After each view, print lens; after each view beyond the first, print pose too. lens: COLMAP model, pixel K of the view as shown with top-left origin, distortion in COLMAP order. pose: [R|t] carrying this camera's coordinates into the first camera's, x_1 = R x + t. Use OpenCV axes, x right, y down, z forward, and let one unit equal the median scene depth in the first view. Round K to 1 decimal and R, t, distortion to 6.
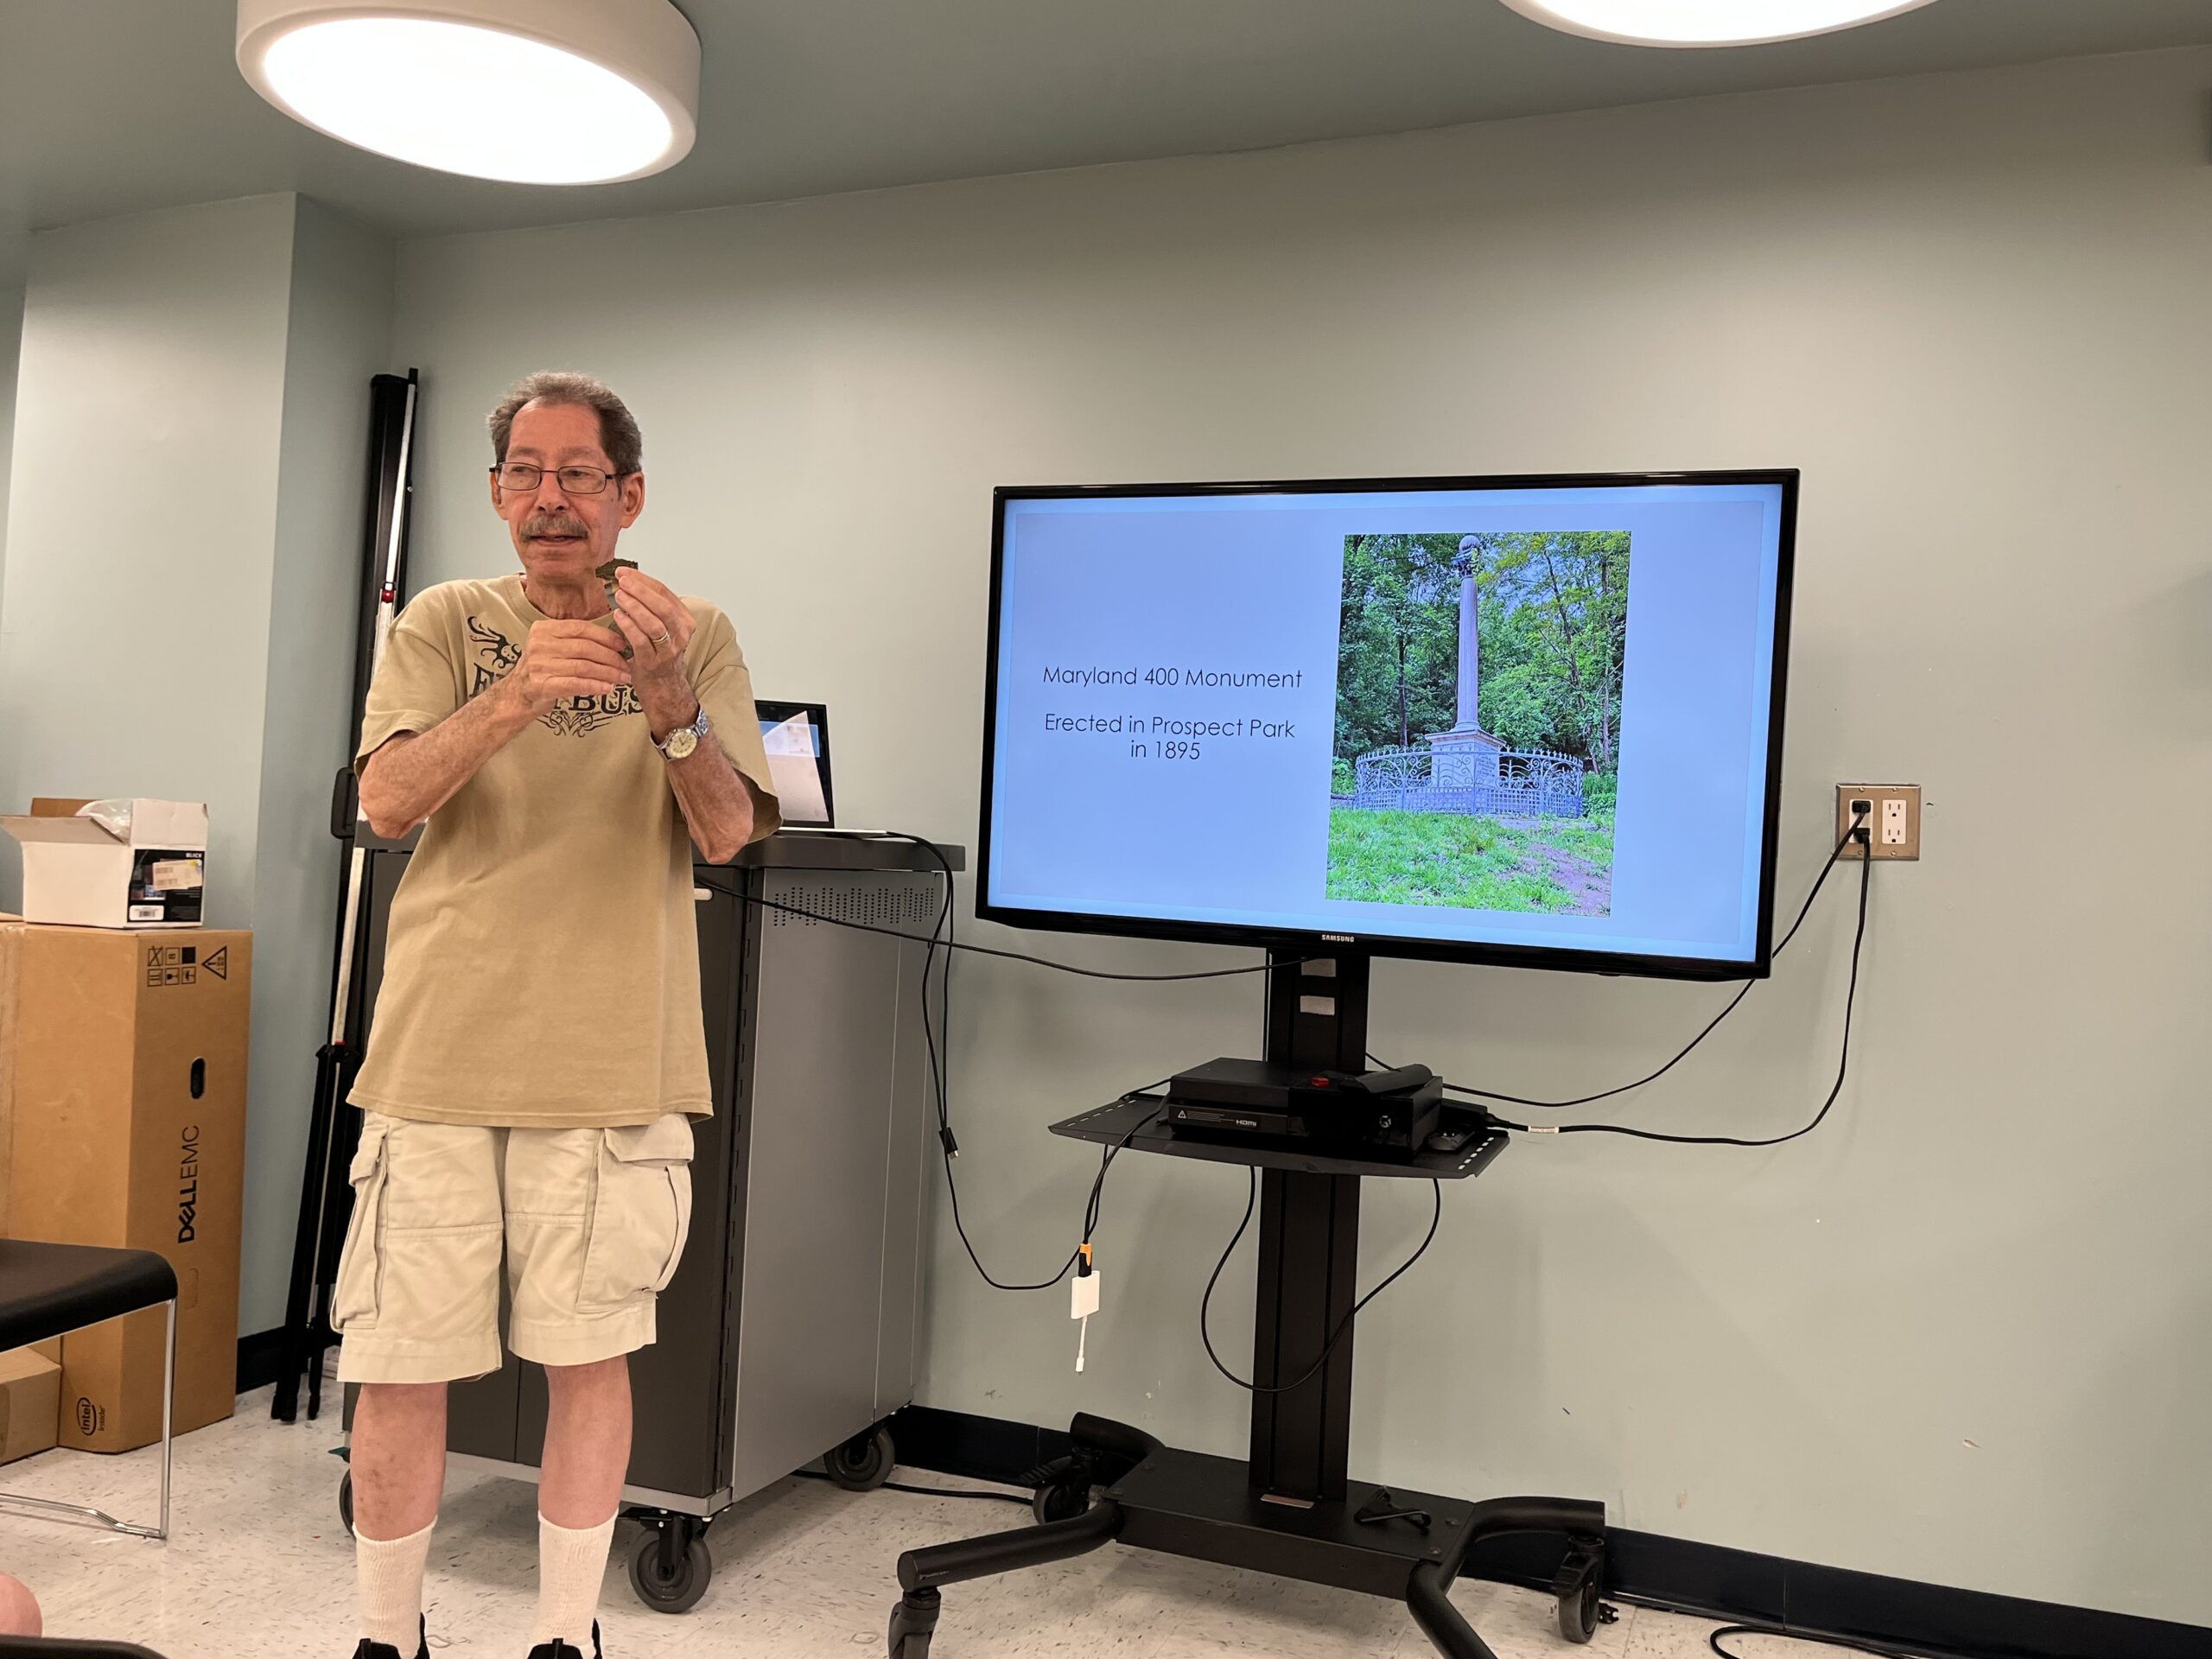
lens RADIAL K [[1800.0, 0, 1098.8], [0, 1800.0, 825.8], [0, 0, 1]] dist [0.077368, -0.129952]
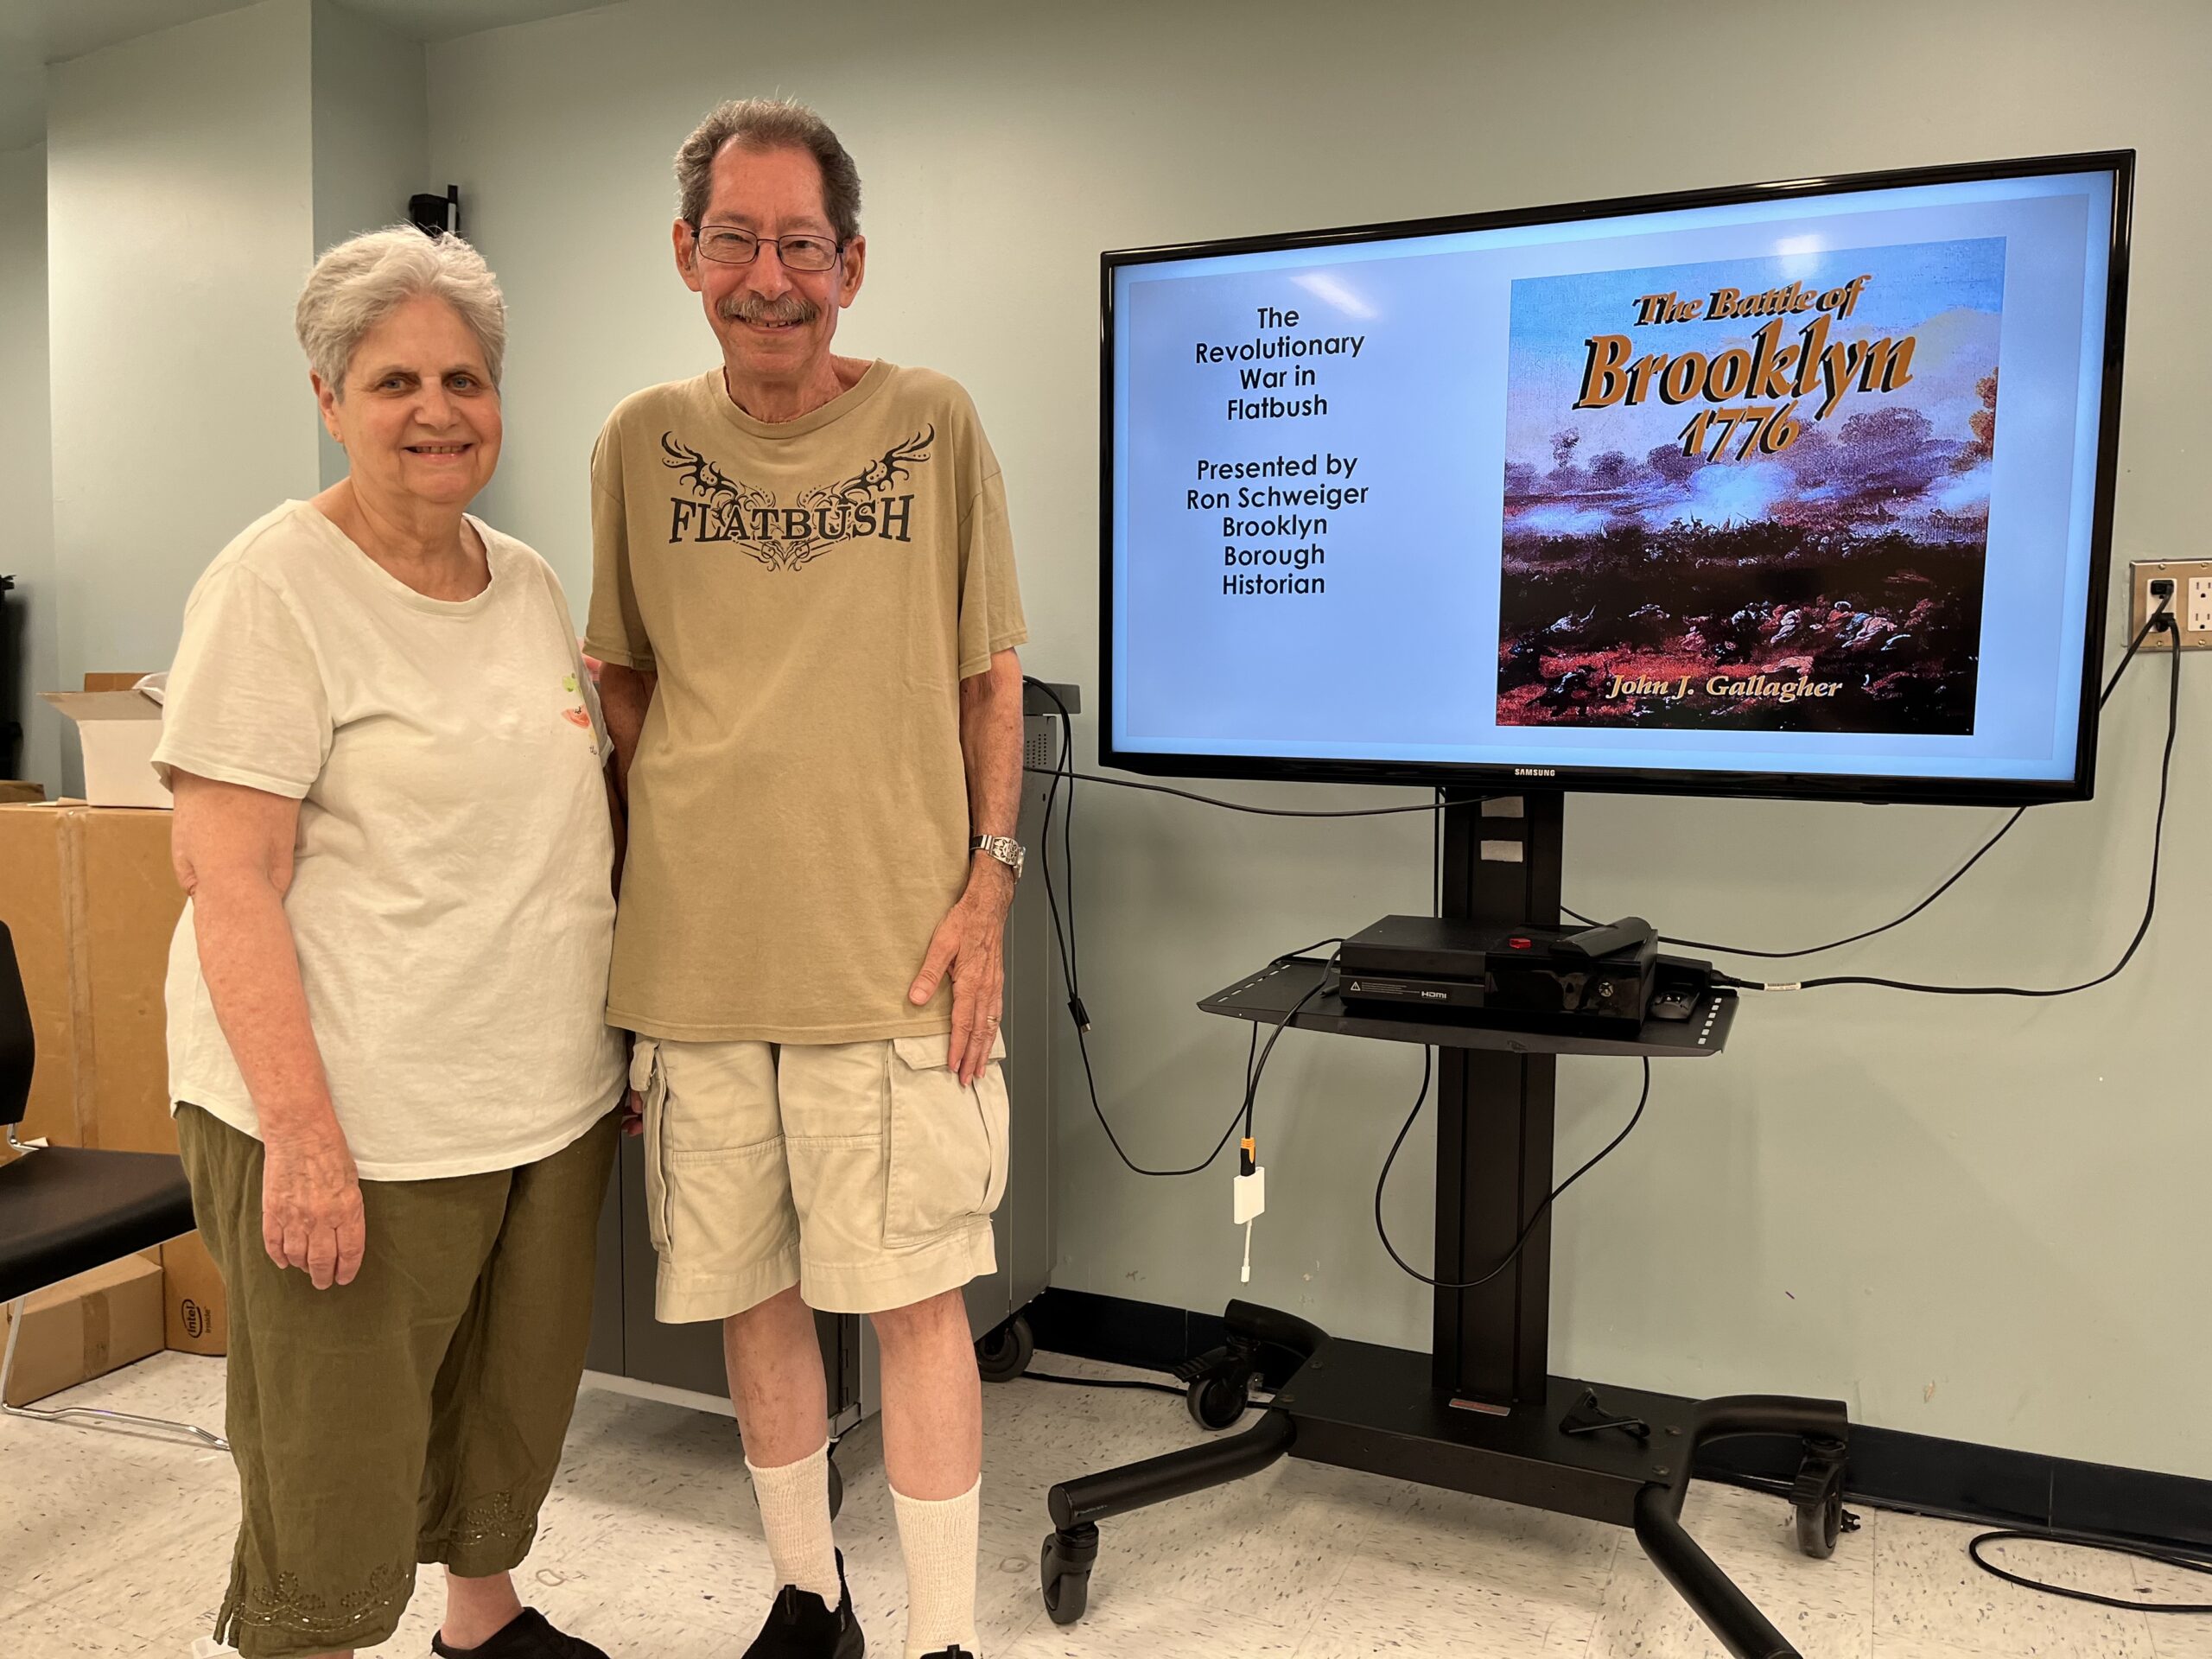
lens RADIAL K [[1626.6, 0, 1065.0], [0, 1626.6, 836.4], [0, 0, 1]] dist [0.040370, -0.042147]
pose [[0.996933, -0.036171, -0.069392, -0.032221], [0.042894, 0.994263, 0.097983, 0.007858], [0.065450, -0.100659, 0.992766, 0.218929]]
